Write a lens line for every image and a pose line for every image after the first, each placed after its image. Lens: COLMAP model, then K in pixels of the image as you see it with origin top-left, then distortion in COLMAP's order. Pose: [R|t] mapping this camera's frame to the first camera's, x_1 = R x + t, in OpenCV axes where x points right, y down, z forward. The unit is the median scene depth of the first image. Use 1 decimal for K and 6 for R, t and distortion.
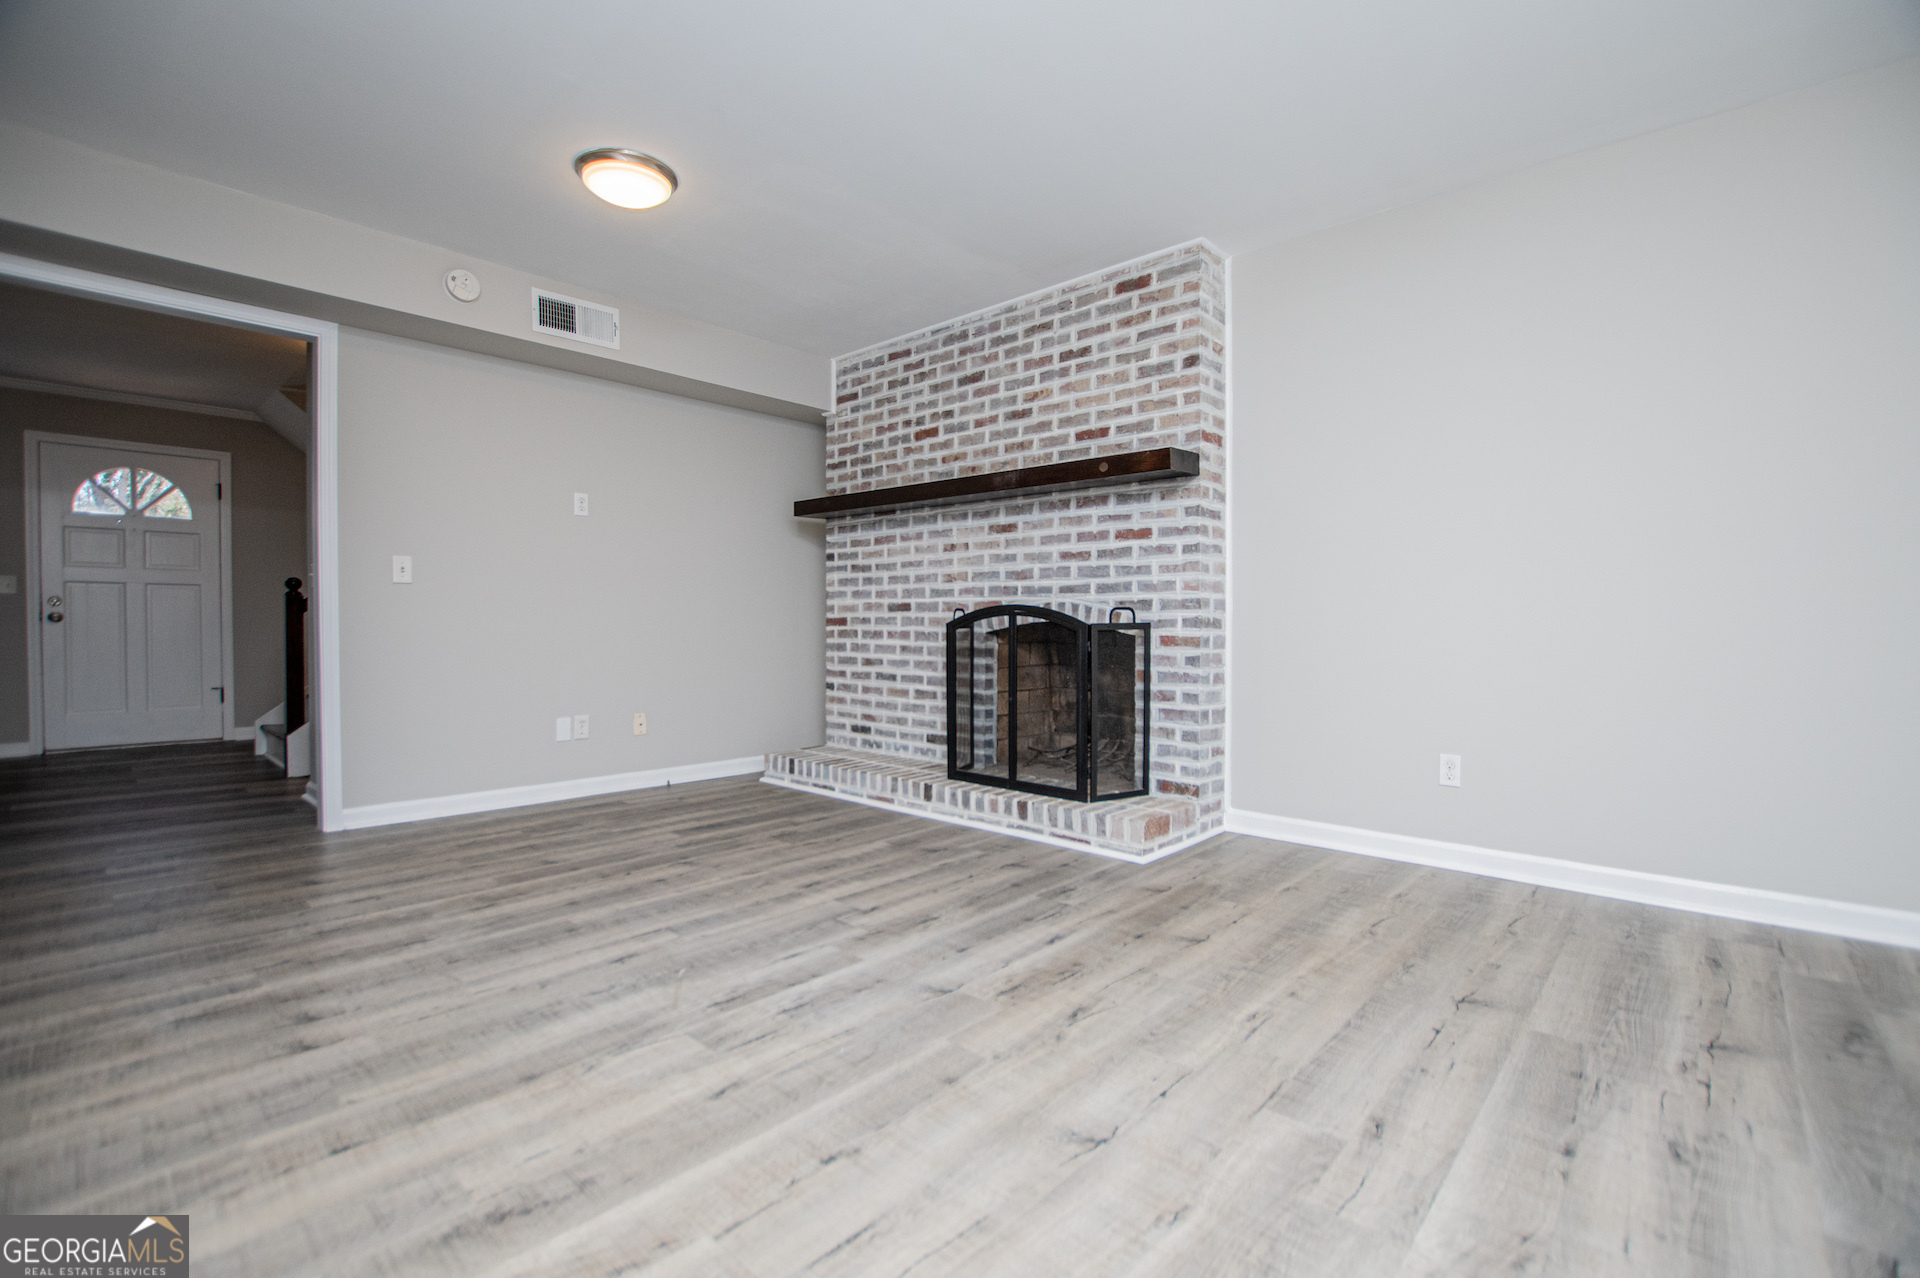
lens RADIAL K [[853.2, 0, 958.8], [0, 853.2, 637.5], [0, 0, 1]] dist [-0.026357, 0.001725]
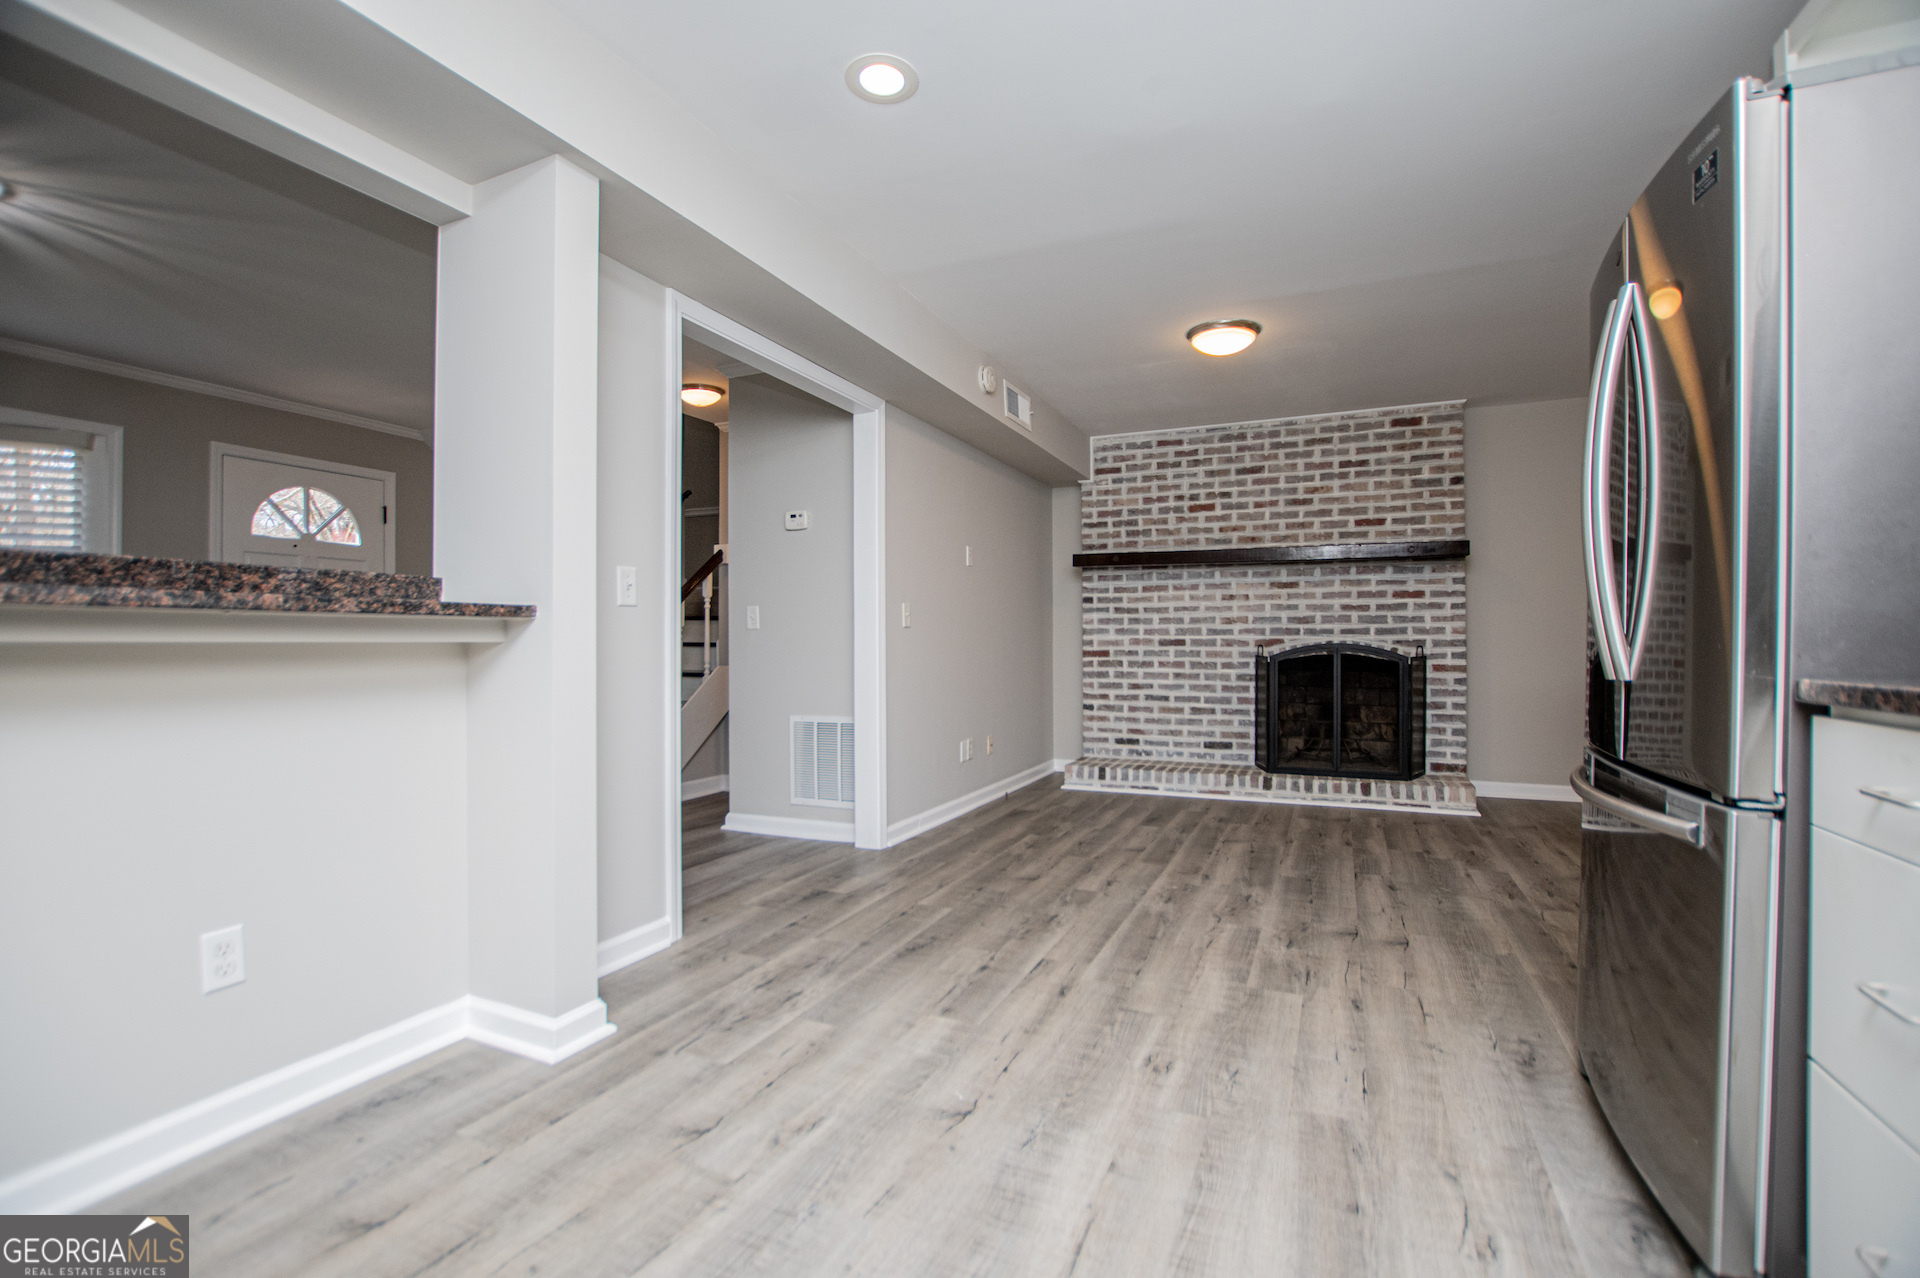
lens RADIAL K [[853.2, 0, 956.0], [0, 853.2, 640.7], [0, 0, 1]] dist [-0.026357, 0.001725]
pose [[0.947834, -0.004846, 0.318726, -0.871511], [0.009784, 0.999856, -0.013893, -0.026760], [-0.318613, 0.016287, 0.947745, -0.103367]]
